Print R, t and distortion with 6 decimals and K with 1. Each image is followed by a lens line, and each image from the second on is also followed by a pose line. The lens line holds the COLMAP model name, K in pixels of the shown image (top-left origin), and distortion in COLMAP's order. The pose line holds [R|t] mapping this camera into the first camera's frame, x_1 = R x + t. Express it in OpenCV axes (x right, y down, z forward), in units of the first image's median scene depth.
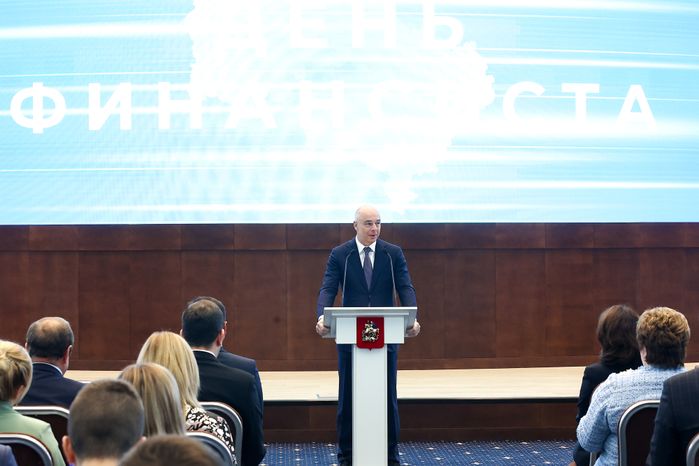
lens RADIAL K [[1764.7, 0, 352.5], [0, 1764.7, 225.2], [0, 0, 1]] dist [0.034331, 0.000000]
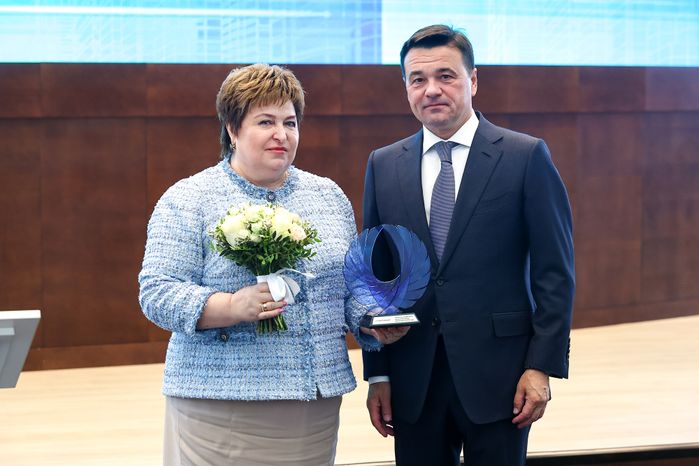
lens RADIAL K [[1827.5, 0, 344.4], [0, 1827.5, 231.9], [0, 0, 1]] dist [0.041468, 0.000000]
pose [[0.965788, -0.015743, 0.258853, 0.003772], [-0.004952, 0.996854, 0.079102, 0.004988], [-0.259284, -0.077678, 0.962672, 0.505598]]
